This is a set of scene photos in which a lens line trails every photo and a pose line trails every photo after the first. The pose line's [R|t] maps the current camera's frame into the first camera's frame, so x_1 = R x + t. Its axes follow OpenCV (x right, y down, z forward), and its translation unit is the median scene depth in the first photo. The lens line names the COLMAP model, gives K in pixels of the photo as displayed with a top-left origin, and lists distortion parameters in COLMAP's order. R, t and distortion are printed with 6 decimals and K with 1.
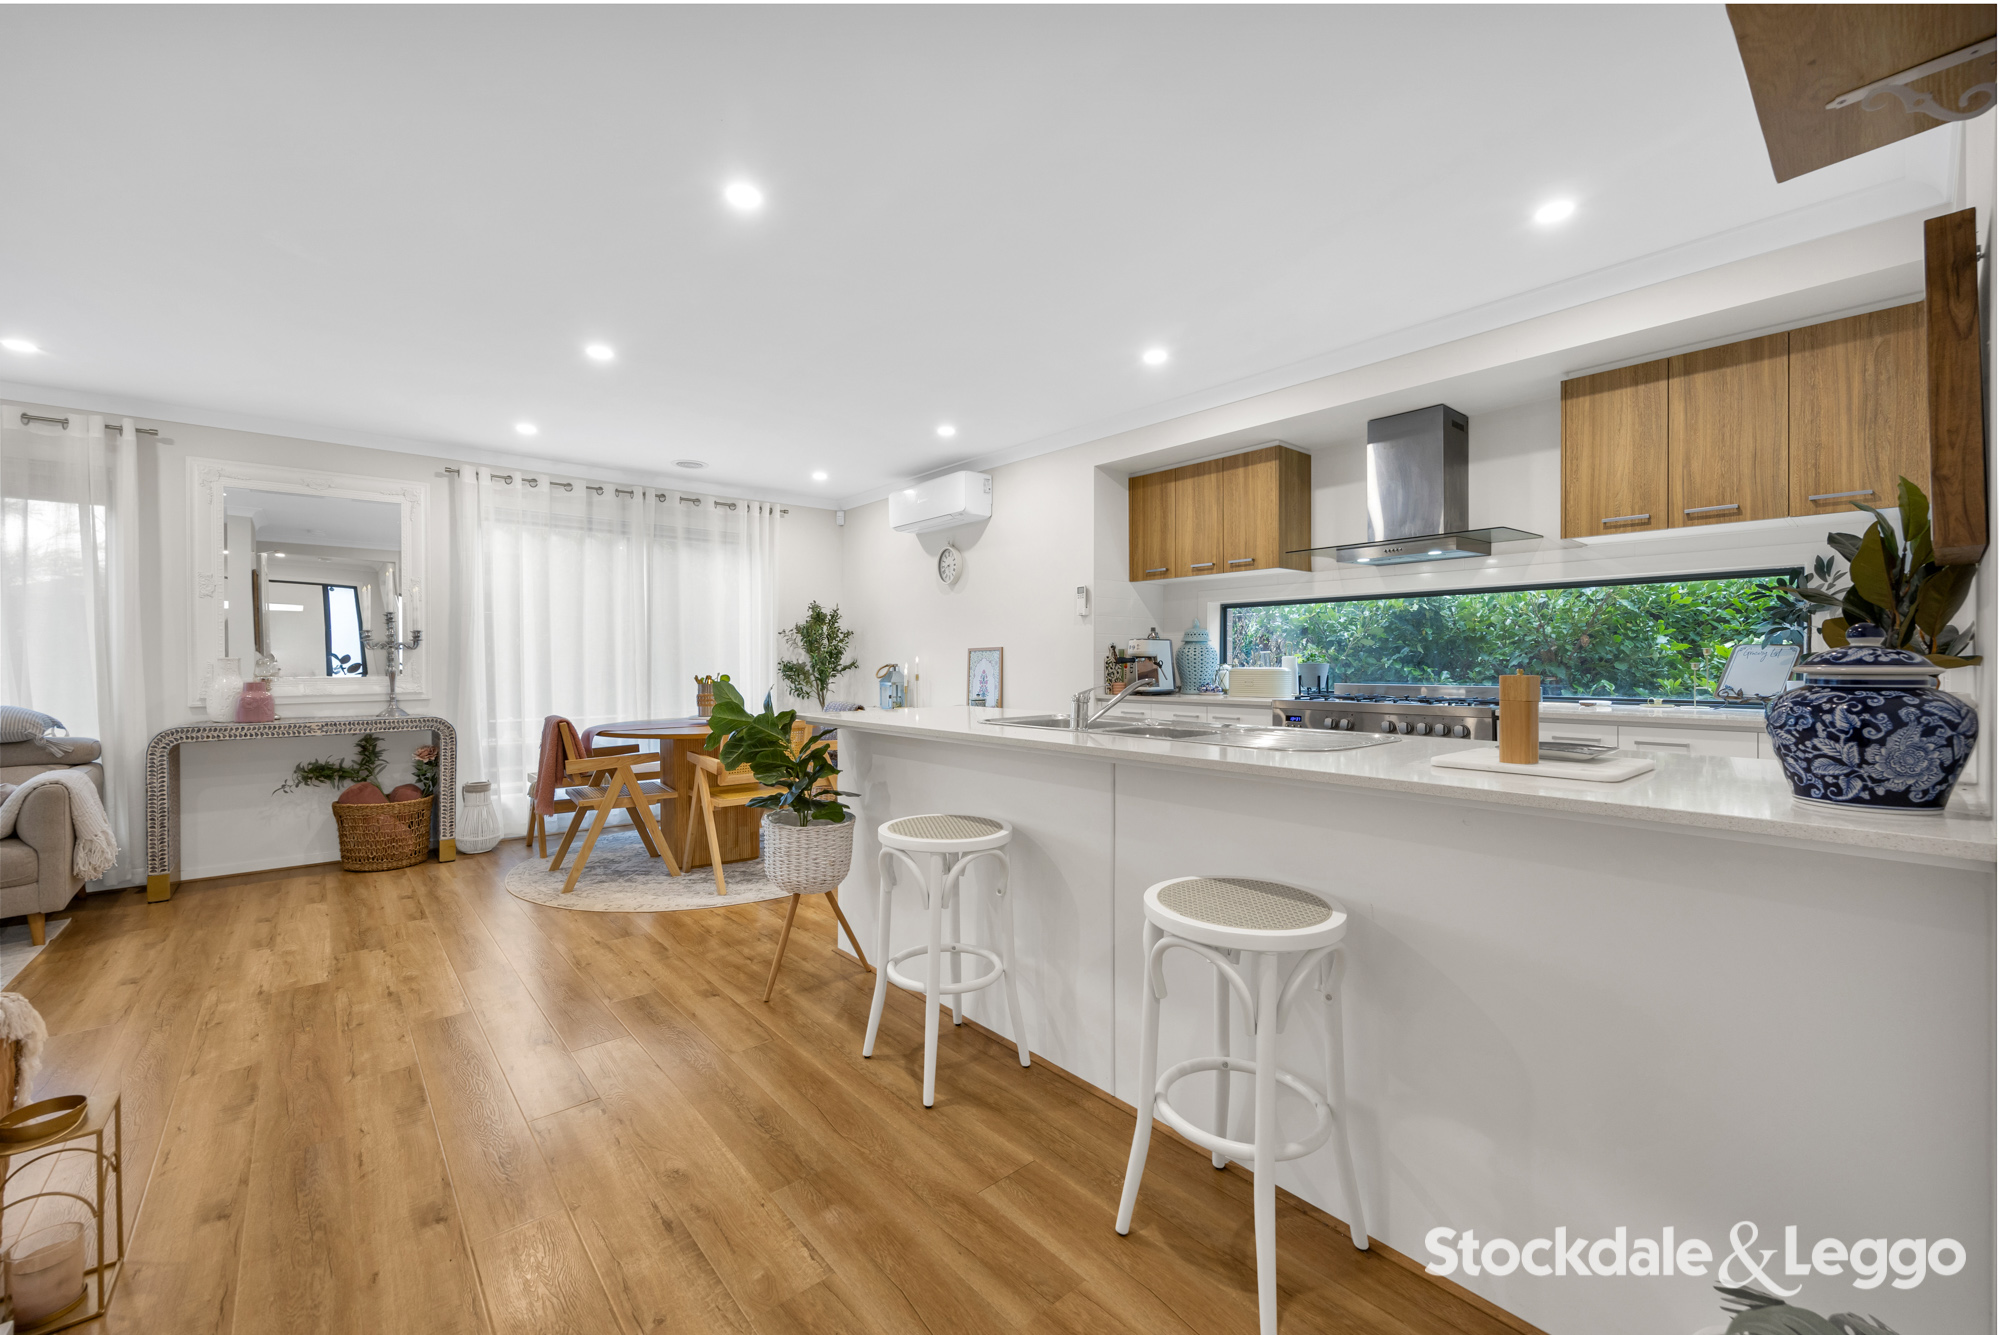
lens RADIAL K [[815.9, 0, 1006.7], [0, 815.9, 664.2], [0, 0, 1]] dist [0.001542, -0.000802]
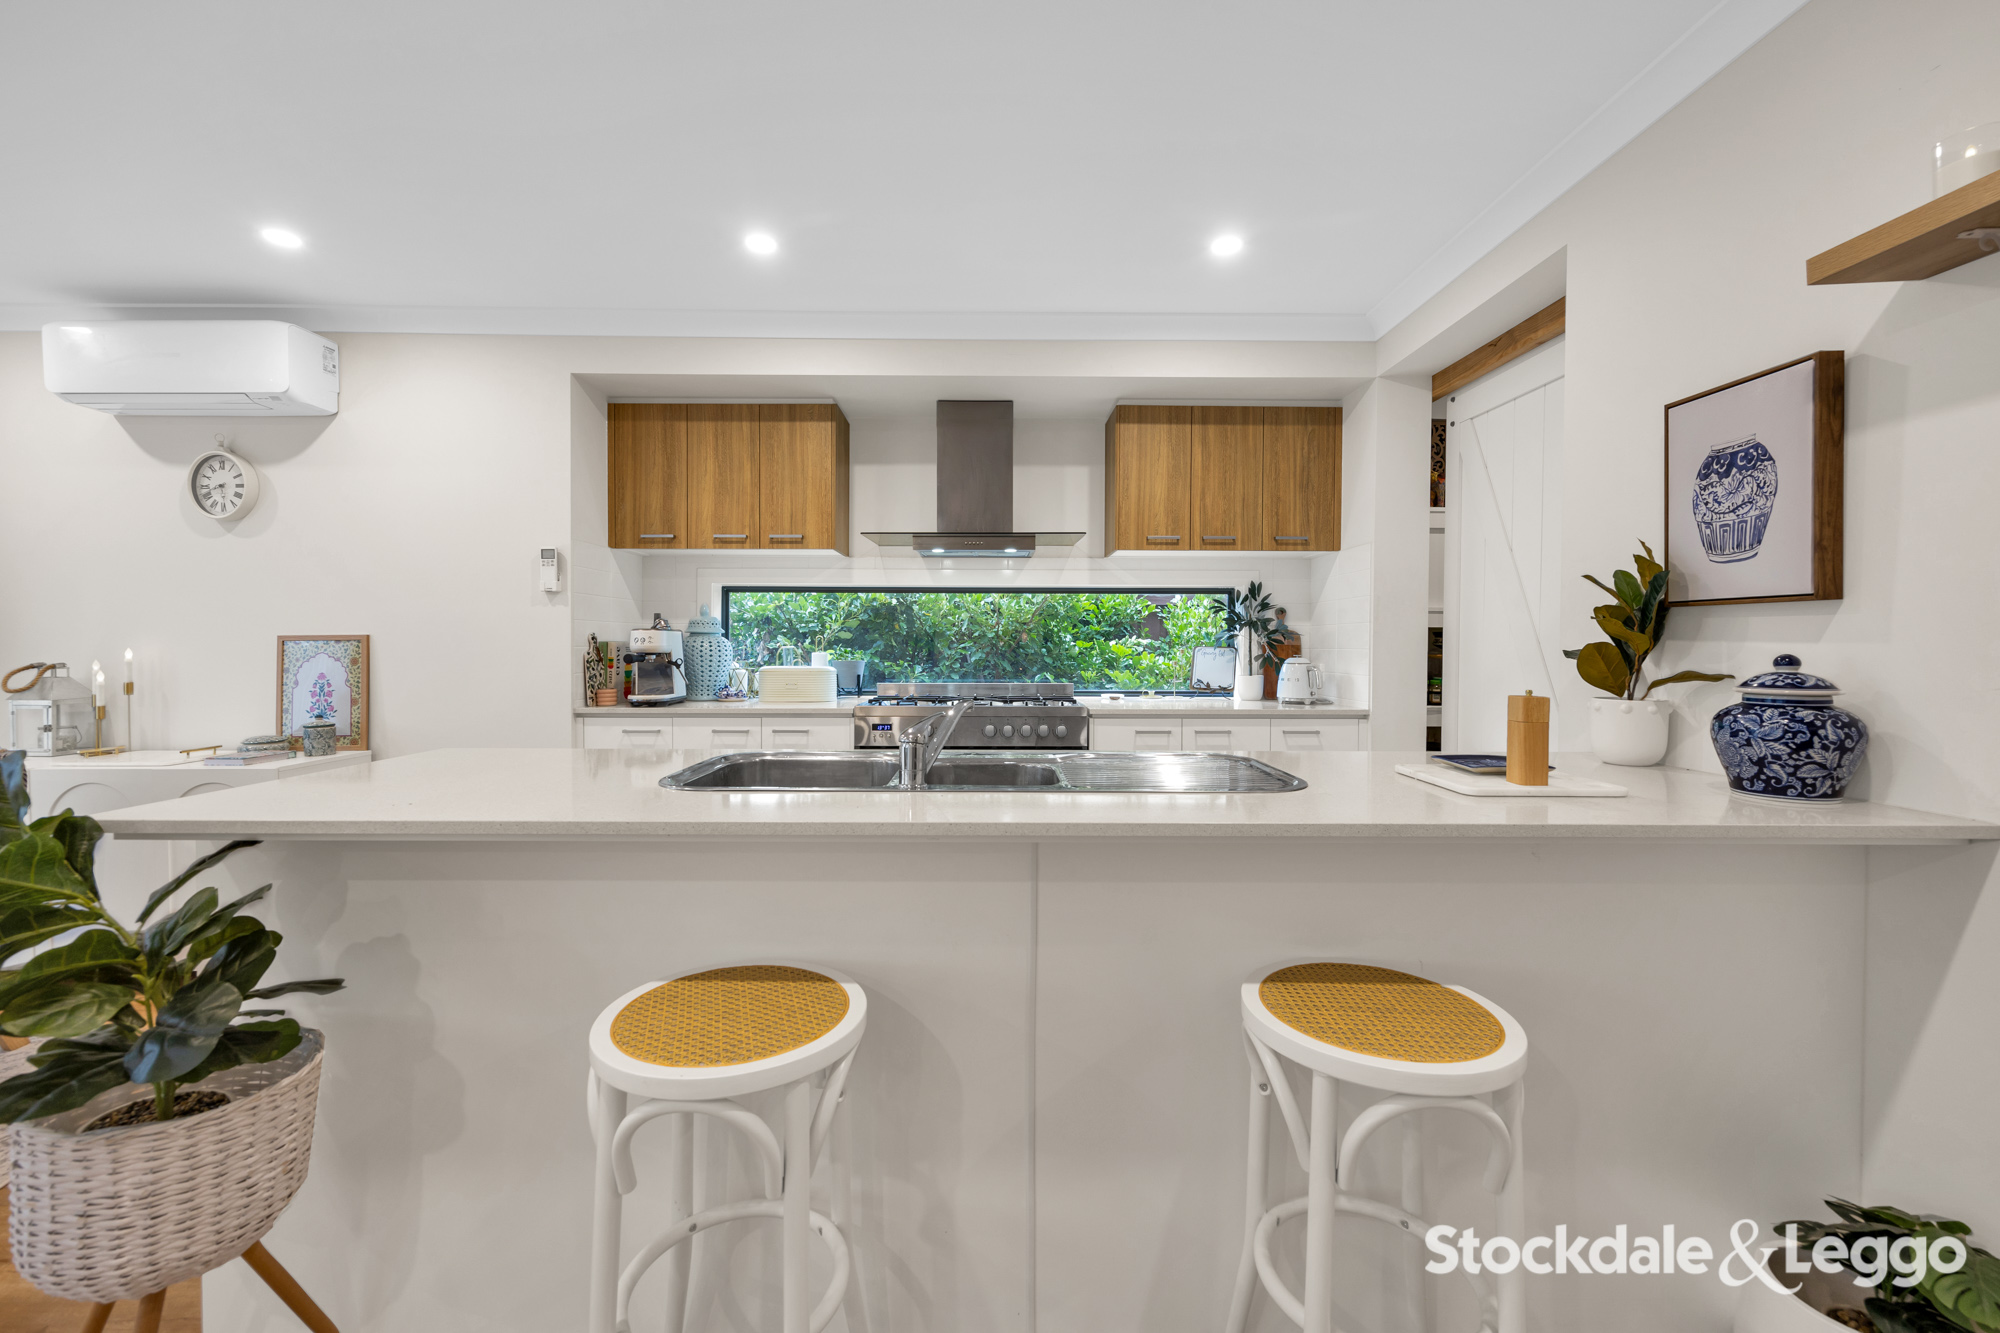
lens RADIAL K [[815.9, 0, 1007.9], [0, 815.9, 664.0], [0, 0, 1]] dist [0.001542, -0.000802]
pose [[0.647290, -0.013795, 0.762119, -0.193447], [-0.002349, 0.999795, 0.020093, -0.015753], [-0.762241, -0.014796, 0.647125, 0.298959]]
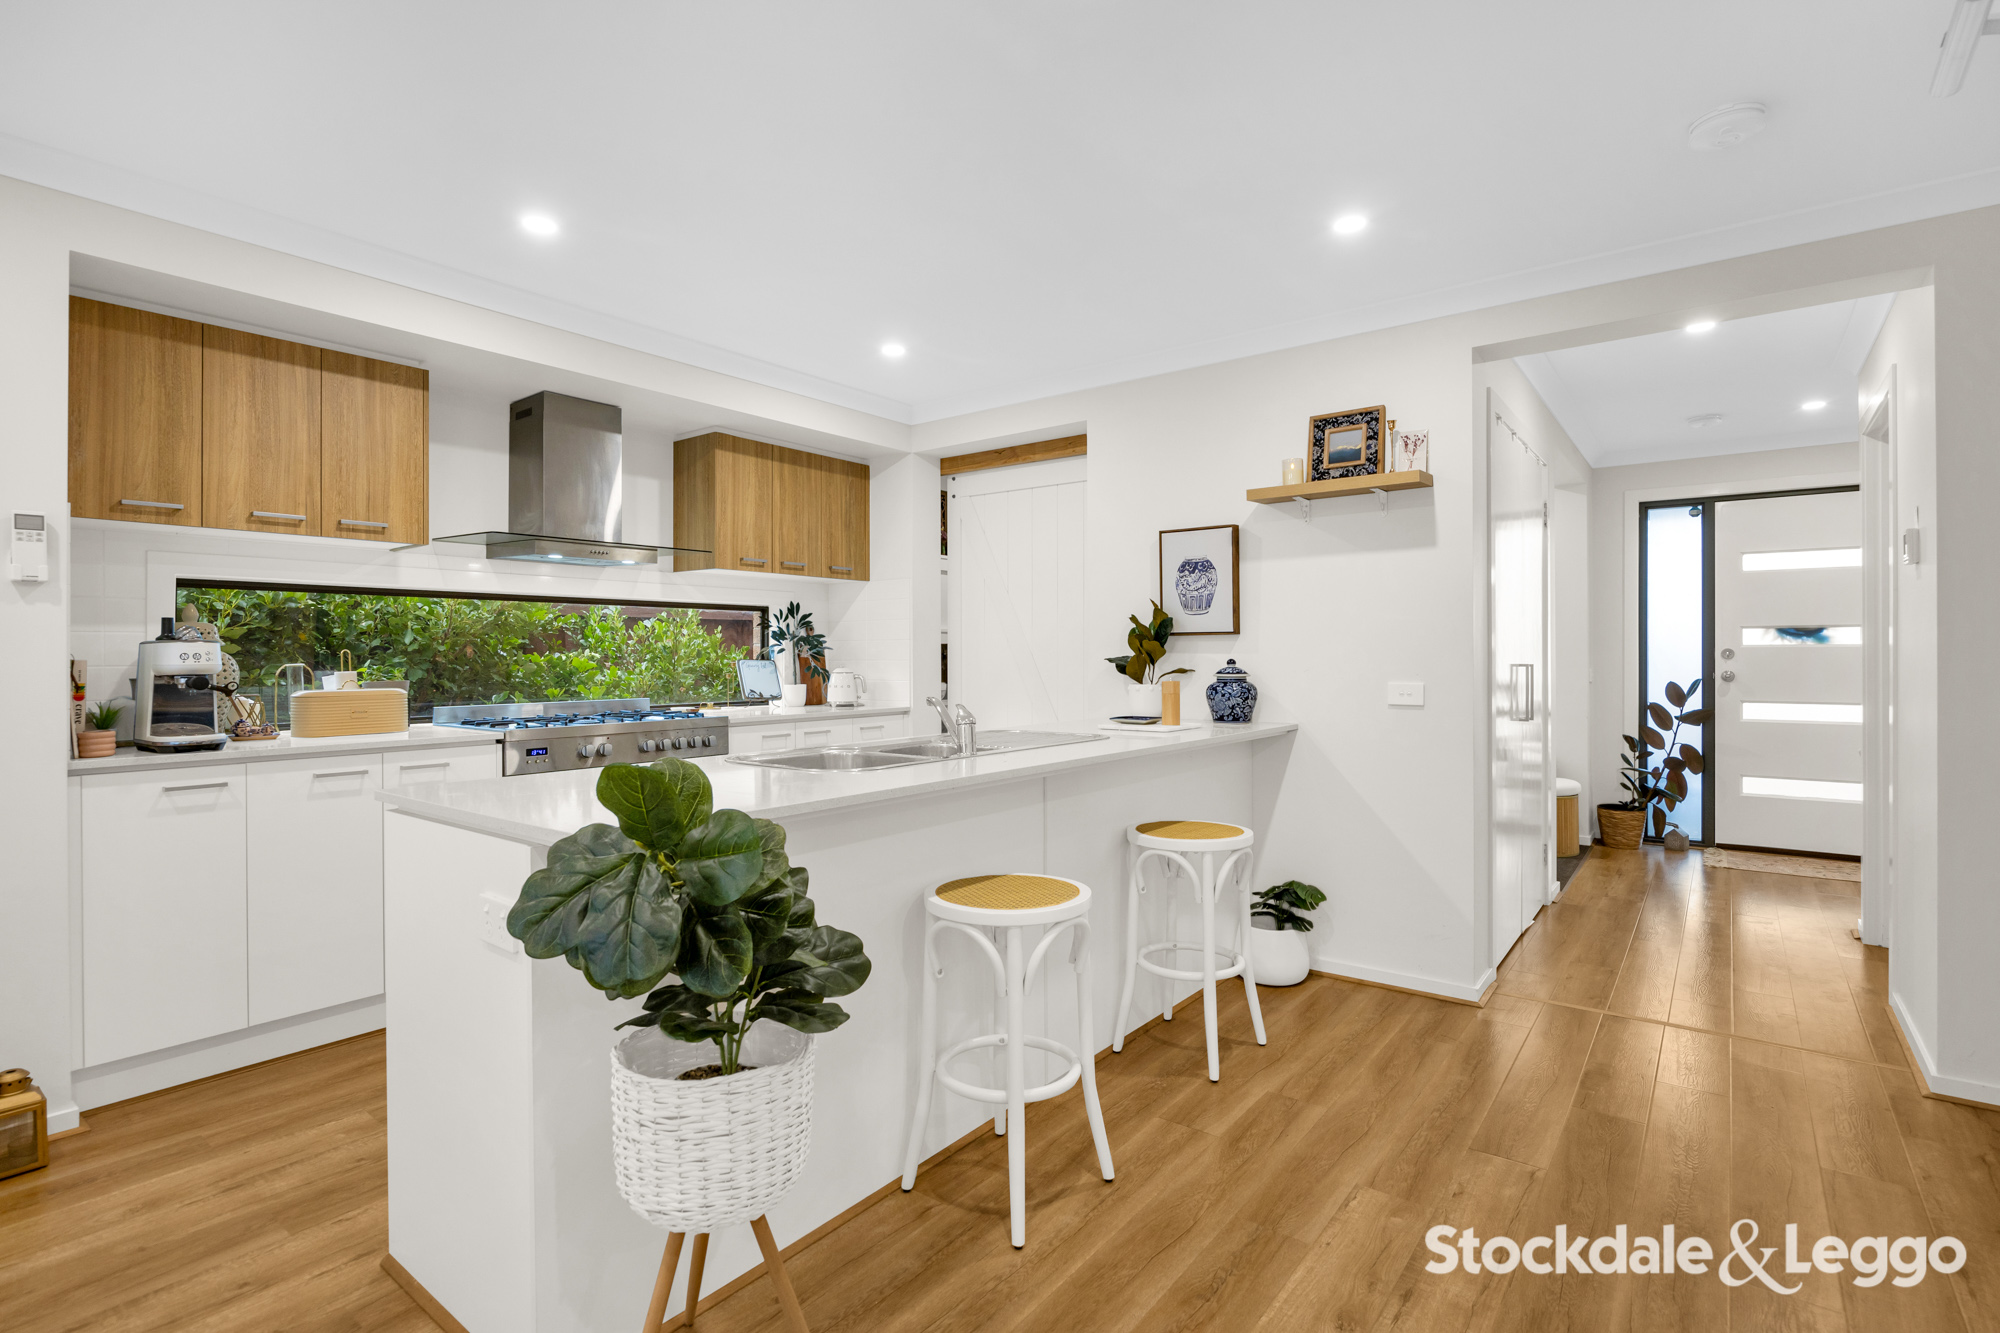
lens RADIAL K [[936.9, 0, 1015.1], [0, 936.9, 662.6], [0, 0, 1]] dist [-0.004013, -0.001393]
pose [[-0.204334, -0.002220, 0.978899, -0.536117], [0.009377, 0.999947, 0.004225, -0.015567], [-0.978856, 0.010042, -0.204302, 0.648020]]
